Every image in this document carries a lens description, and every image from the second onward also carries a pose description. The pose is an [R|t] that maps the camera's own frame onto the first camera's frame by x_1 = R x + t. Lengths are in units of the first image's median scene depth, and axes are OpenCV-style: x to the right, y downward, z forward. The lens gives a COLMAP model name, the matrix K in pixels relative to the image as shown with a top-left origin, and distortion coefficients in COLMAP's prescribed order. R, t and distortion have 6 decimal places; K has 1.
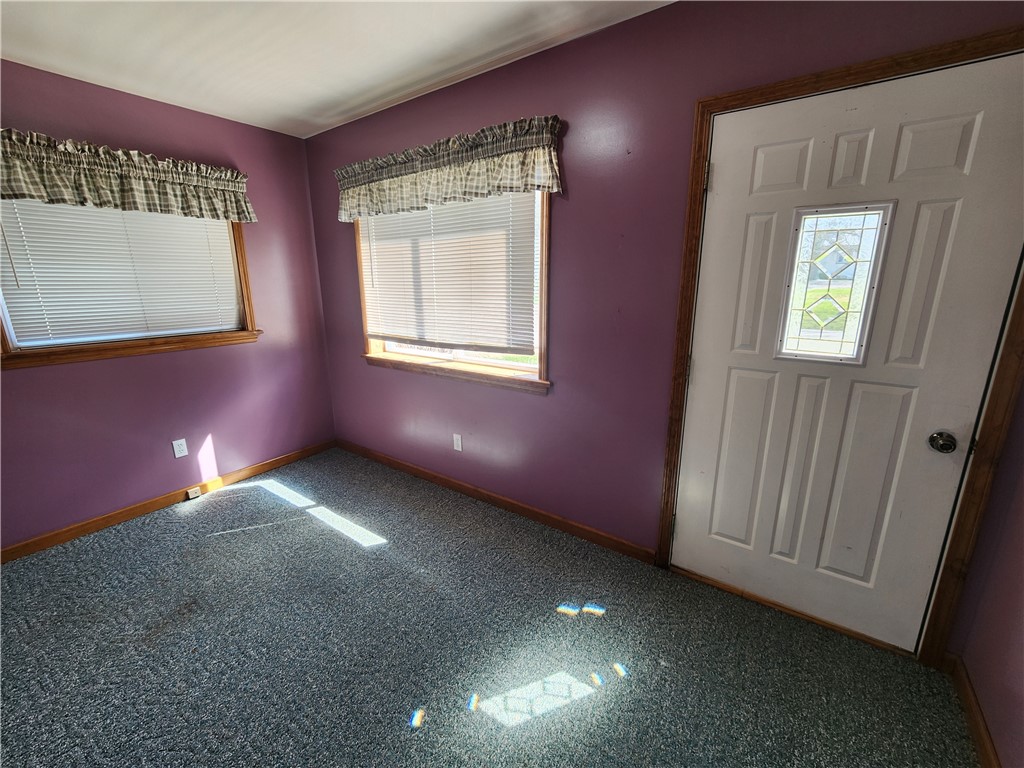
lens RADIAL K [[419.6, 0, 513.7], [0, 419.6, 378.8], [0, 0, 1]] dist [-0.002964, -0.000237]
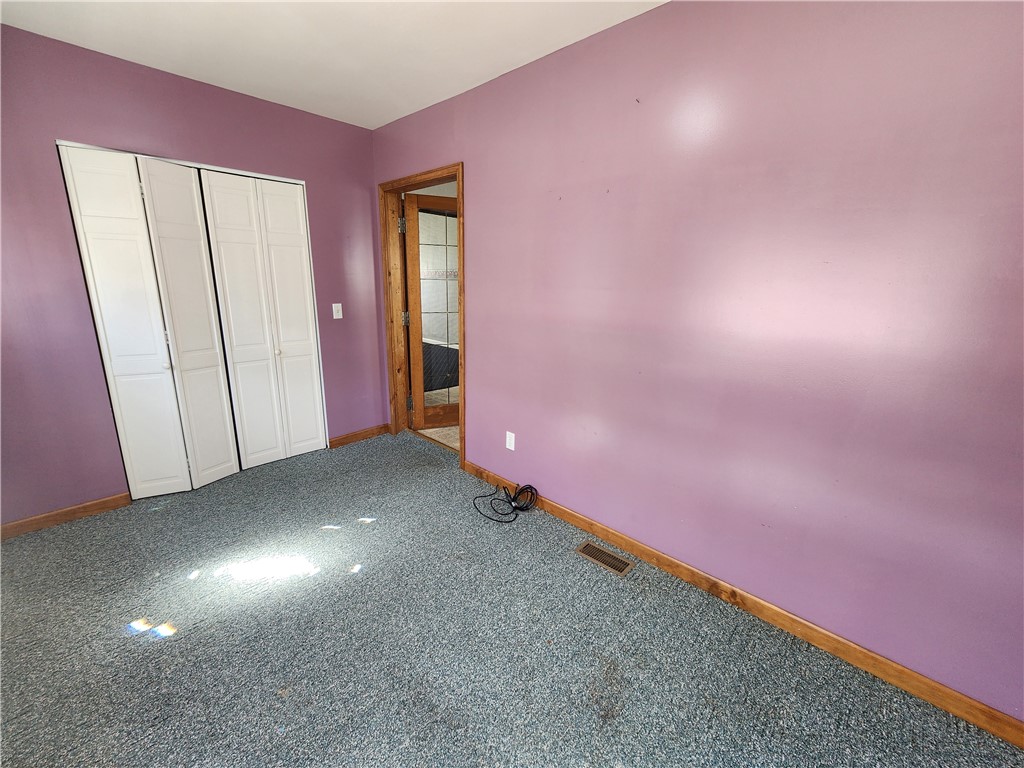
lens RADIAL K [[420.8, 0, 509.7], [0, 420.8, 378.0], [0, 0, 1]] dist [-0.000861, 0.000390]
pose [[-0.988954, -0.045810, 0.140966, -0.561215], [0.021664, 0.896154, 0.443213, -0.251290], [-0.146631, 0.441371, -0.885263, 1.159240]]
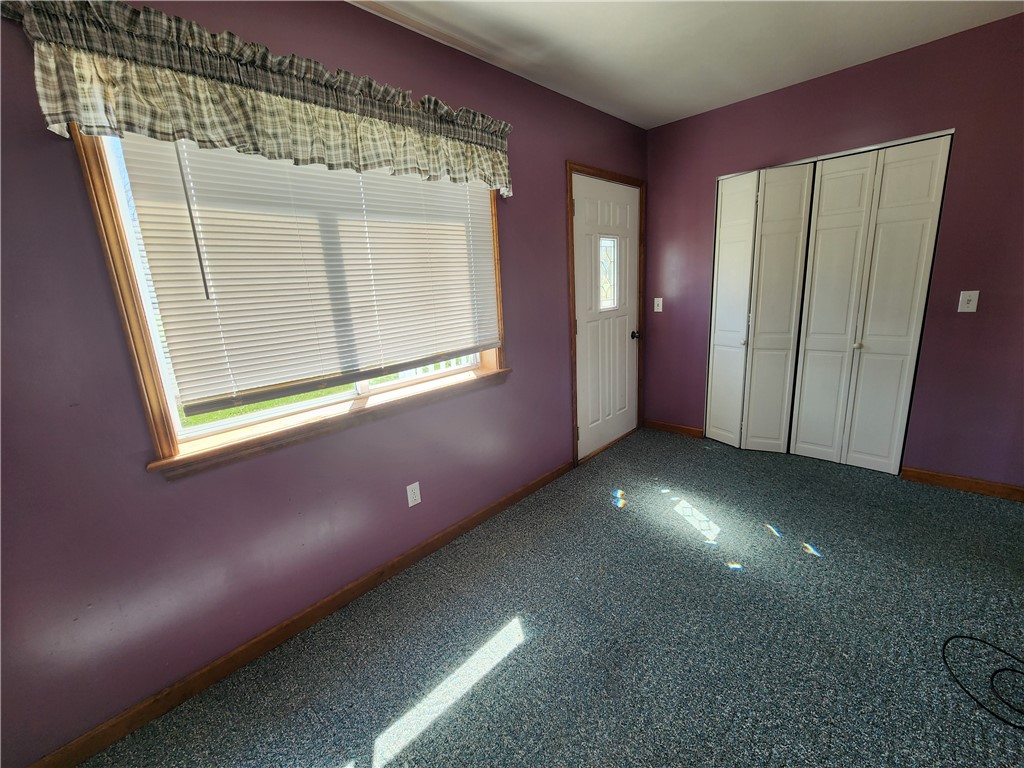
lens RADIAL K [[420.8, 0, 509.7], [0, 420.8, 378.0], [0, 0, 1]] dist [-0.000861, 0.000390]
pose [[0.153925, -0.221770, 0.962873, -0.950443], [0.285613, 0.942874, 0.171505, -0.151022], [-0.945903, 0.248611, 0.208472, 0.763123]]
